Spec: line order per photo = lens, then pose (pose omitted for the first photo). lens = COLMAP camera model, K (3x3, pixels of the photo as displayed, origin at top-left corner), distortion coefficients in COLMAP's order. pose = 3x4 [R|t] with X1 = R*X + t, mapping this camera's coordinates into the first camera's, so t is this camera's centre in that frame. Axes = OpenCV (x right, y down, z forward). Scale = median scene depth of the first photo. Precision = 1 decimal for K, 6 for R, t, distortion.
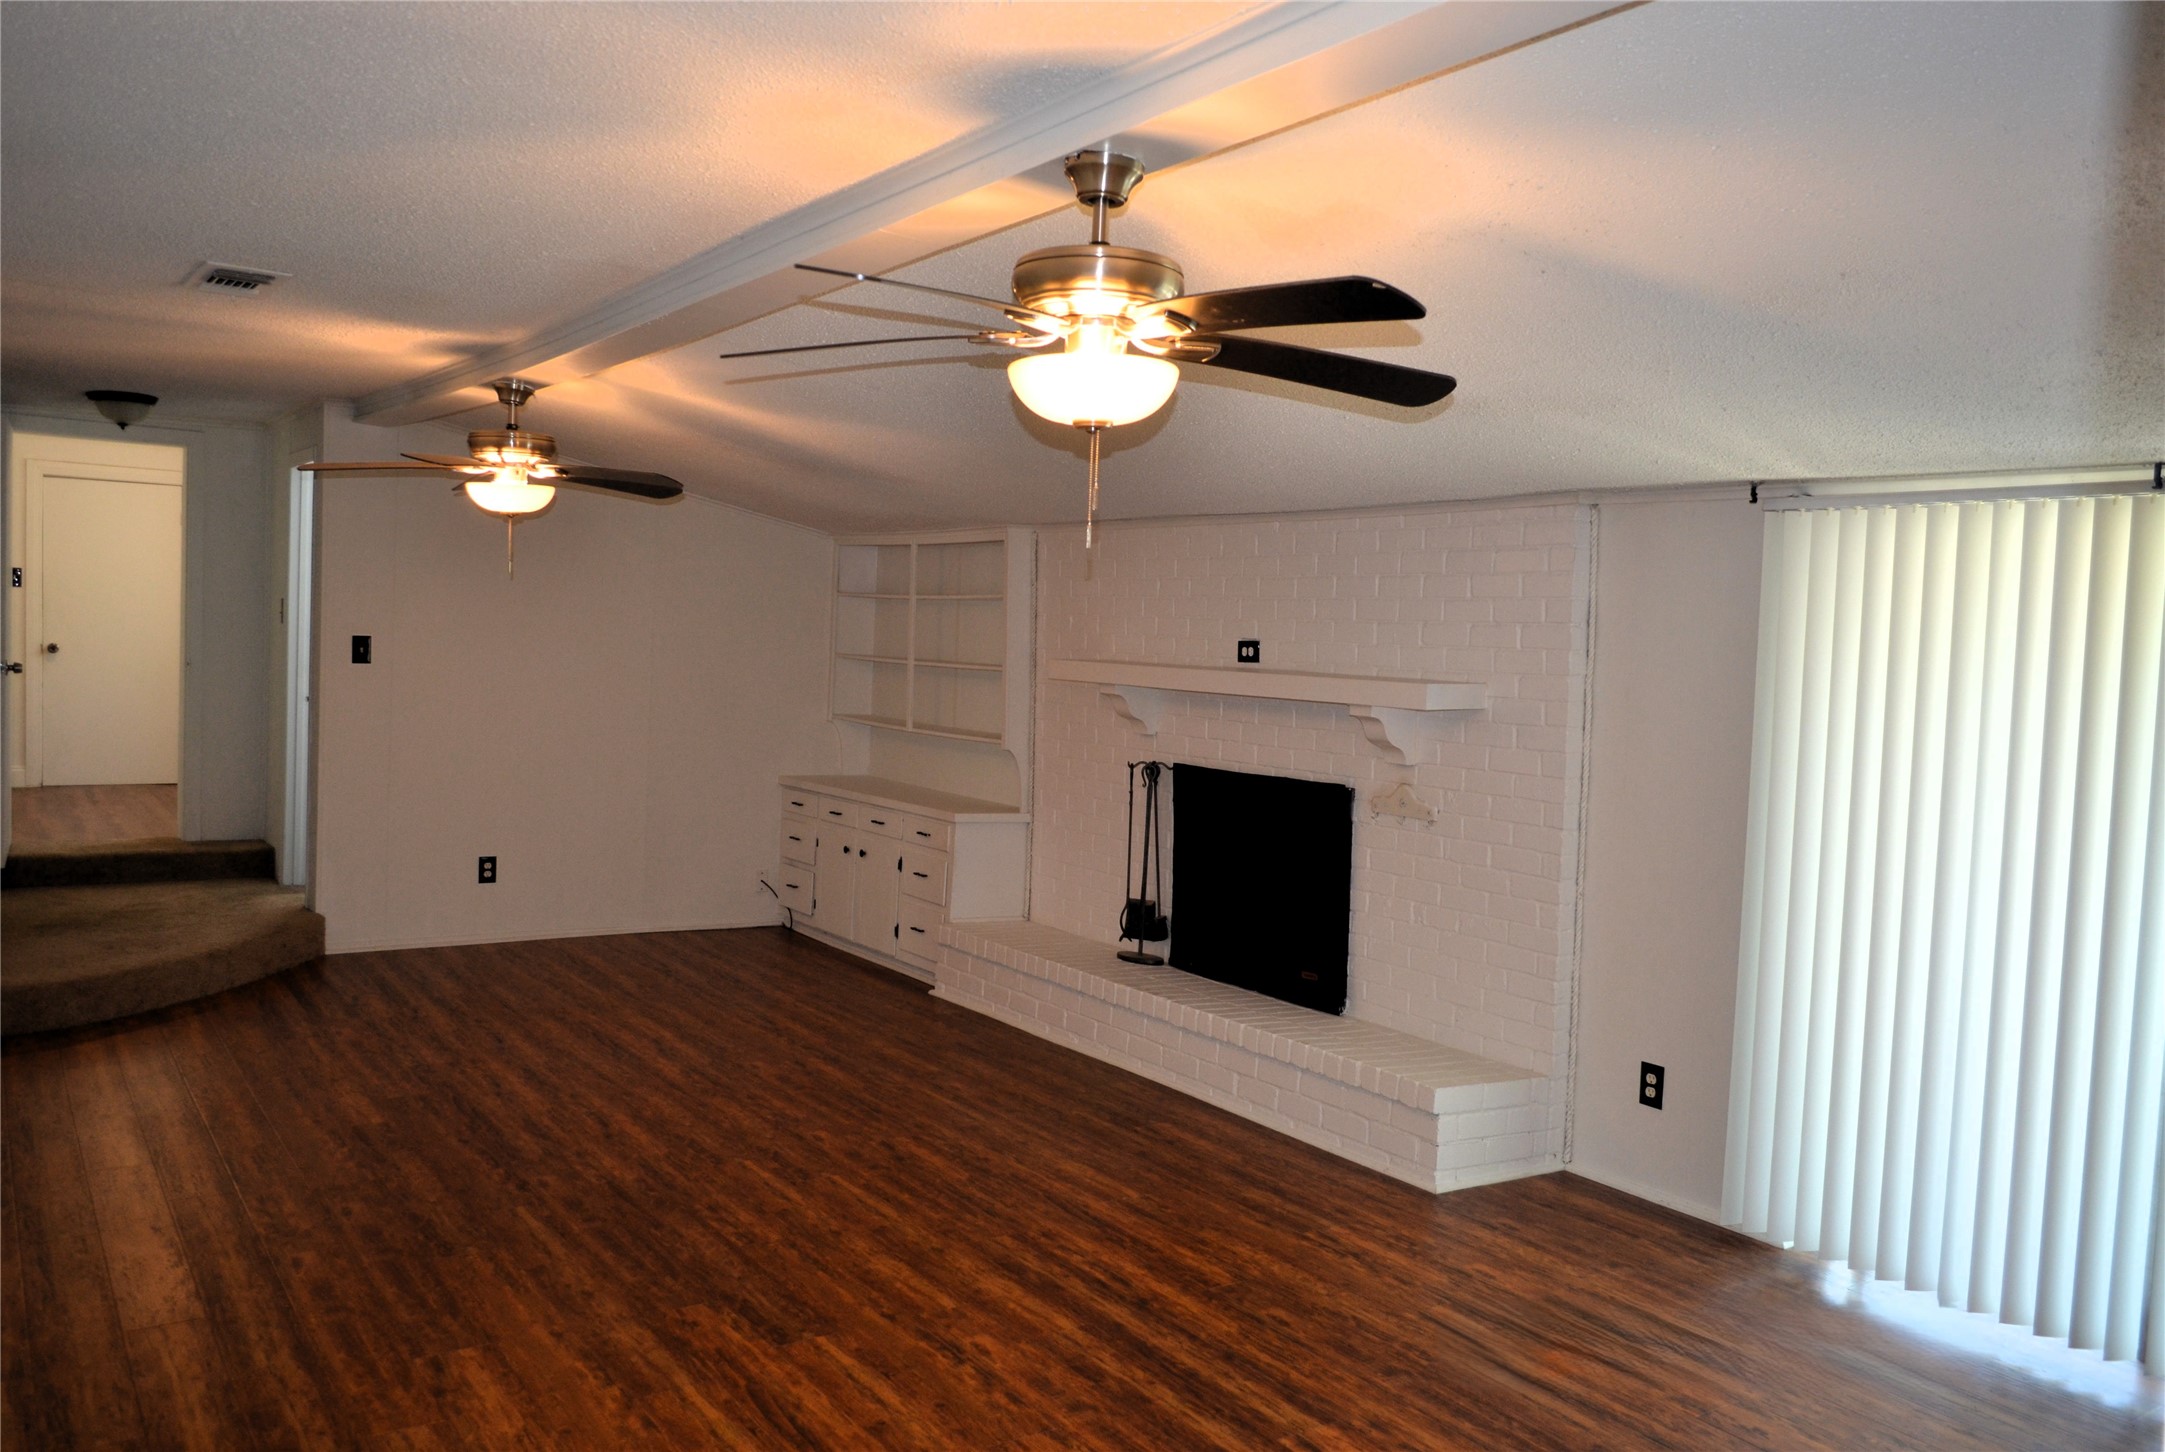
lens RADIAL K [[1727.9, 0, 1082.5], [0, 1727.9, 726.0], [0, 0, 1]] dist [-0.010728, 0.002846]
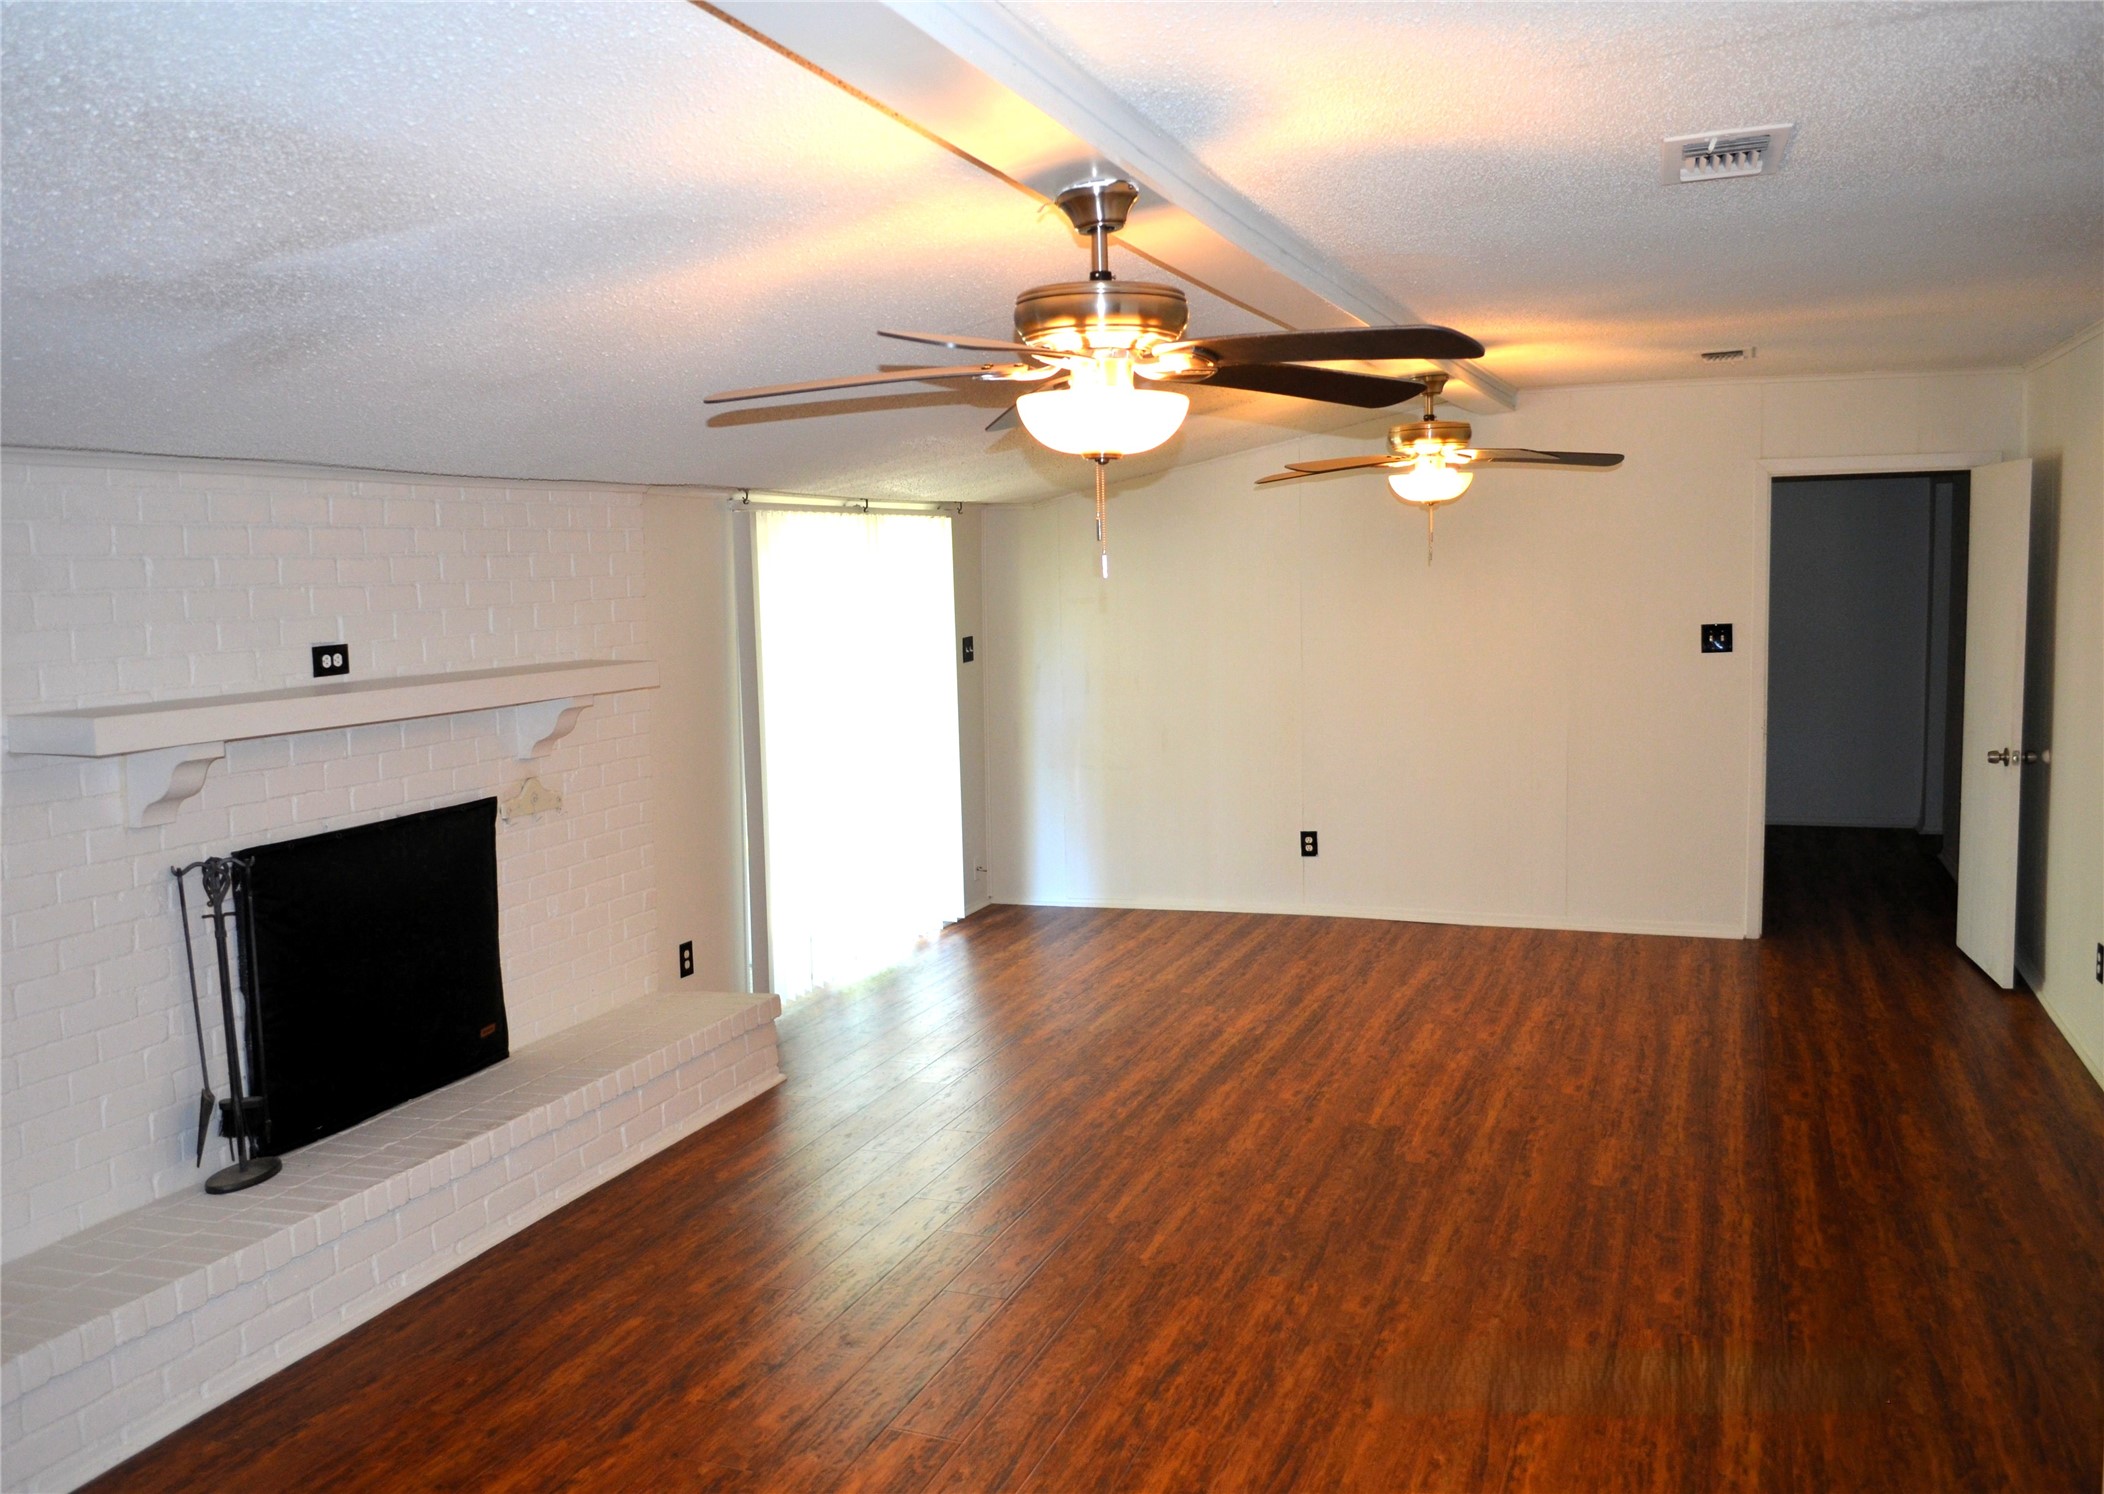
lens RADIAL K [[1676.2, 0, 1052.0], [0, 1676.2, 747.0], [0, 0, 1]] dist [-0.069127, -0.001052]
pose [[-0.567290, -0.101981, 0.817179, -0.964287], [0.059961, 0.984554, 0.164494, -0.155624], [-0.821332, 0.142315, -0.552413, 1.728549]]
